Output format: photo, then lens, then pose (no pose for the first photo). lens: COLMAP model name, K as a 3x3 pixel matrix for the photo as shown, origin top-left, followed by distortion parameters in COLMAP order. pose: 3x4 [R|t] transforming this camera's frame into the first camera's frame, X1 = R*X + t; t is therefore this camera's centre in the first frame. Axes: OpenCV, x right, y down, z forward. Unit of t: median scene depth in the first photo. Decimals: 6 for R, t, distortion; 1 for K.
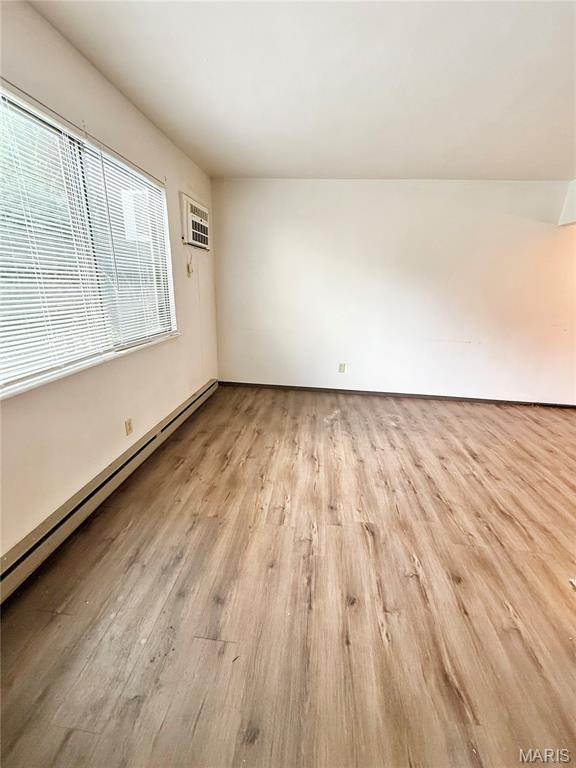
lens RADIAL K [[304.8, 0, 287.2], [0, 304.8, 386.8], [0, 0, 1]] dist [-0.010982, -0.000004]
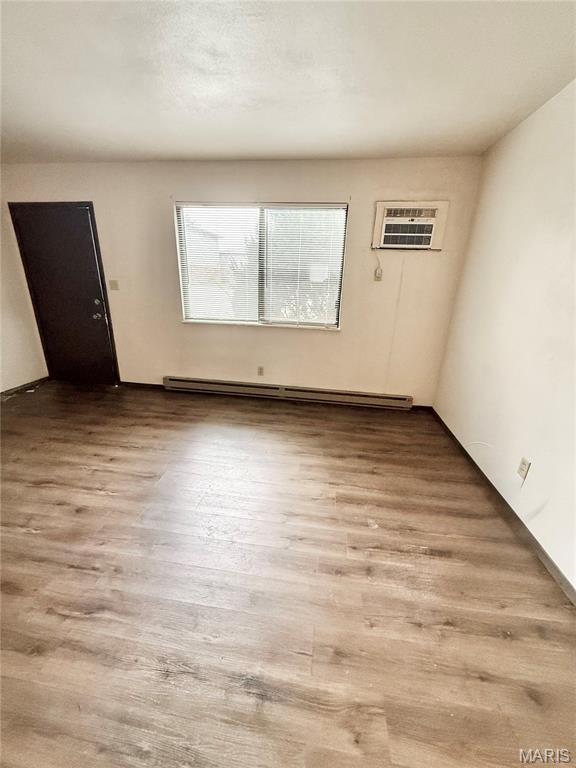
lens RADIAL K [[304.8, 0, 287.2], [0, 304.8, 386.8], [0, 0, 1]] dist [-0.010982, -0.000004]
pose [[-0.037150, 0.298787, -0.953596, 0.882953], [-0.354131, 0.888391, 0.292152, -0.265956], [0.934458, 0.348551, 0.072806, 0.867219]]
